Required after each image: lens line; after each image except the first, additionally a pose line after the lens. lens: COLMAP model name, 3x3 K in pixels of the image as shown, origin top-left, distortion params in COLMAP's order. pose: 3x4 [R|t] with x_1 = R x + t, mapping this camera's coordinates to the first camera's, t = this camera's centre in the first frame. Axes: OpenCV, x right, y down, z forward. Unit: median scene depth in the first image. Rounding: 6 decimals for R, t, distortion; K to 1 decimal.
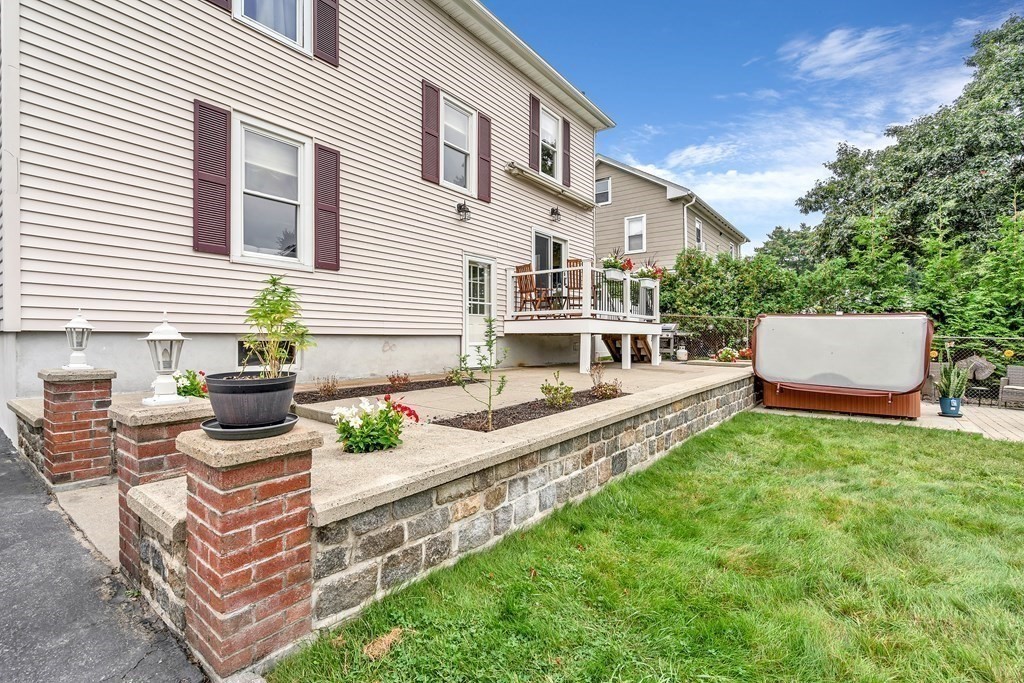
lens RADIAL K [[467.1, 0, 511.0], [0, 467.1, 344.9], [0, 0, 1]] dist [-0.000937, -0.000062]
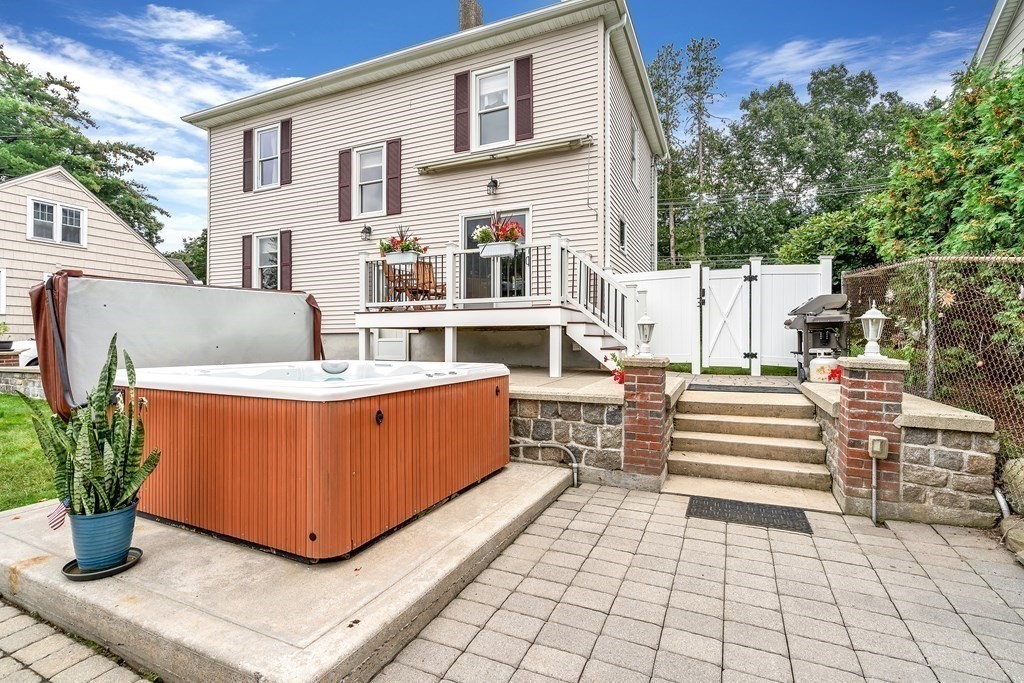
lens RADIAL K [[467.1, 0, 513.8], [0, 467.1, 338.1], [0, 0, 1]] dist [-0.000937, -0.000062]
pose [[0.239890, -0.004774, -0.970788, 1.014302], [-0.004231, 0.999973, -0.005963, 0.000724], [0.970791, 0.005538, 0.239863, 0.917009]]
